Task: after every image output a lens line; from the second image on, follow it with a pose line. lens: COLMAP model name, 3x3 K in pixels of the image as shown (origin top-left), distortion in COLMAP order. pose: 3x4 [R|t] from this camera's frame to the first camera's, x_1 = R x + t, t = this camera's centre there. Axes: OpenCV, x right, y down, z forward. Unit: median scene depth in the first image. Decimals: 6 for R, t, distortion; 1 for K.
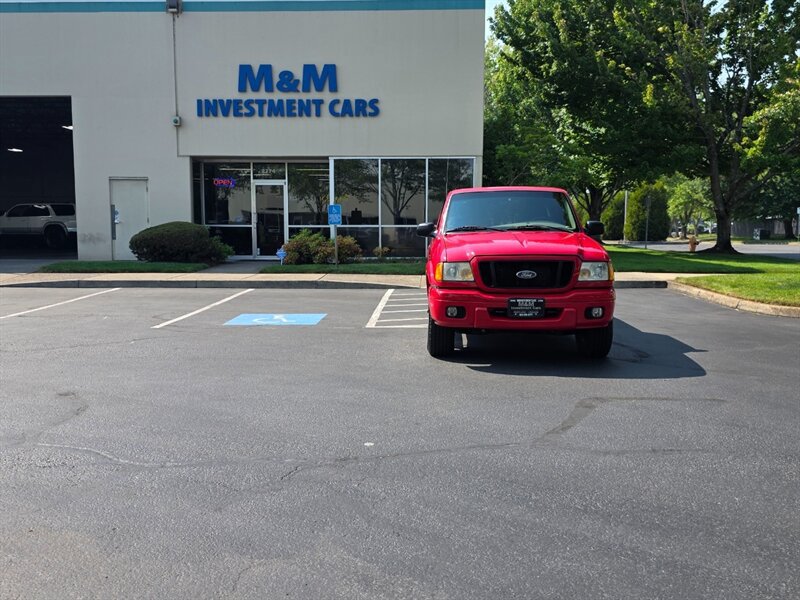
lens RADIAL K [[675.3, 0, 407.9], [0, 675.3, 297.0], [0, 0, 1]] dist [0.049779, -0.035795]
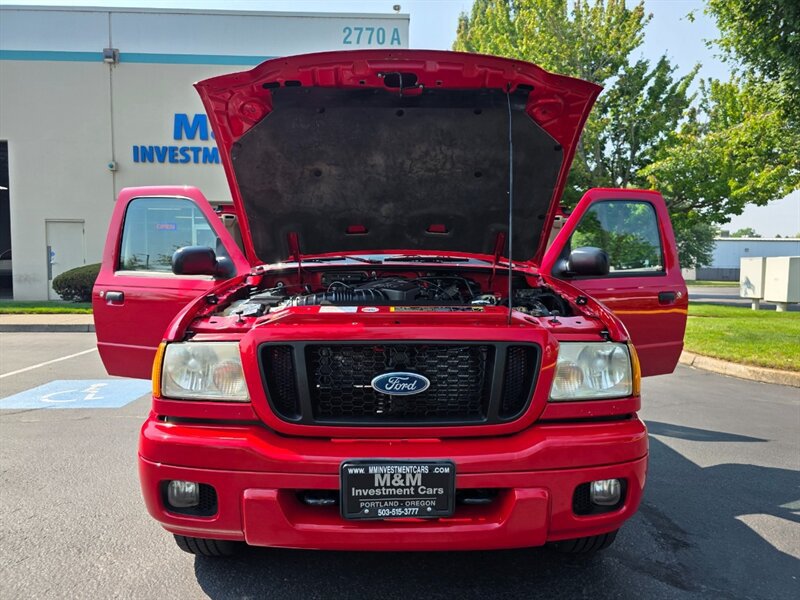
lens RADIAL K [[517.2, 0, 402.0], [0, 517.2, 305.7], [0, 0, 1]] dist [0.018496, -0.012992]
pose [[0.997100, 0.001754, 0.076086, 0.039766], [0.001146, 0.999275, -0.038049, -0.015644], [-0.076098, 0.038025, 0.996375, 0.189233]]
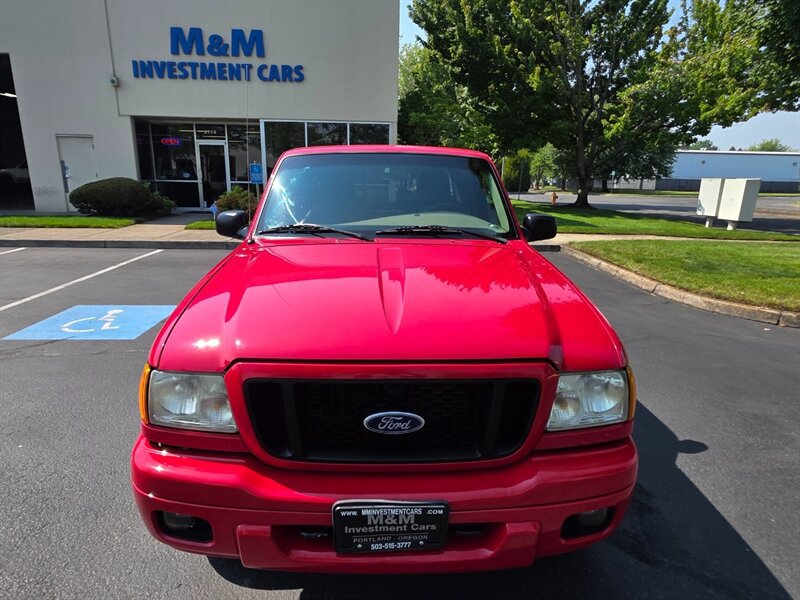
lens RADIAL K [[456.5, 0, 395.9], [0, 456.5, 296.7], [0, 0, 1]] dist [0.006681, -0.005754]
pose [[0.996210, -0.004999, 0.086838, 0.040015], [-0.007813, 0.989170, 0.146565, -0.031418], [-0.086630, -0.146688, 0.985382, 0.201763]]
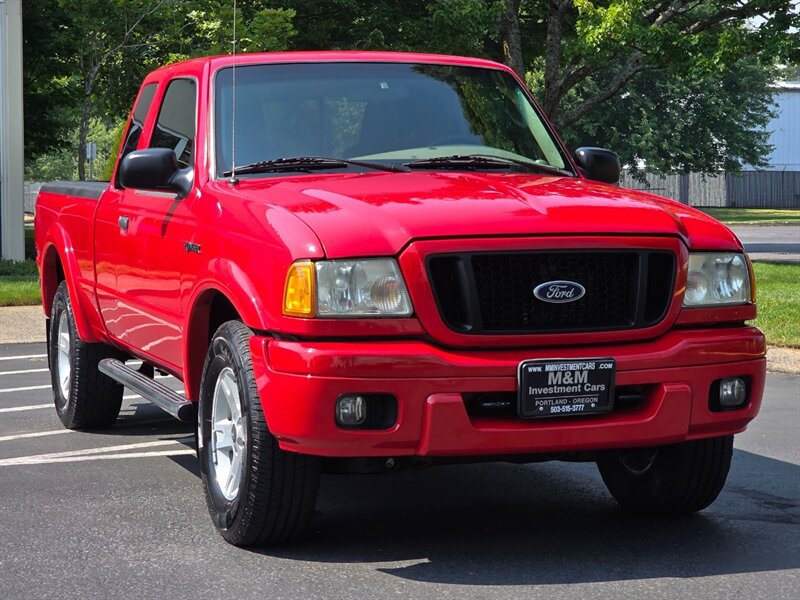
lens RADIAL K [[1664.1, 0, 395.2], [0, 1664.1, 302.0], [0, 0, 1]] dist [0.046879, 0.000000]
pose [[0.923464, -0.028607, 0.382618, -0.057420], [0.042259, 0.998733, -0.027324, -0.002075], [-0.381351, 0.041402, 0.923503, 0.063170]]
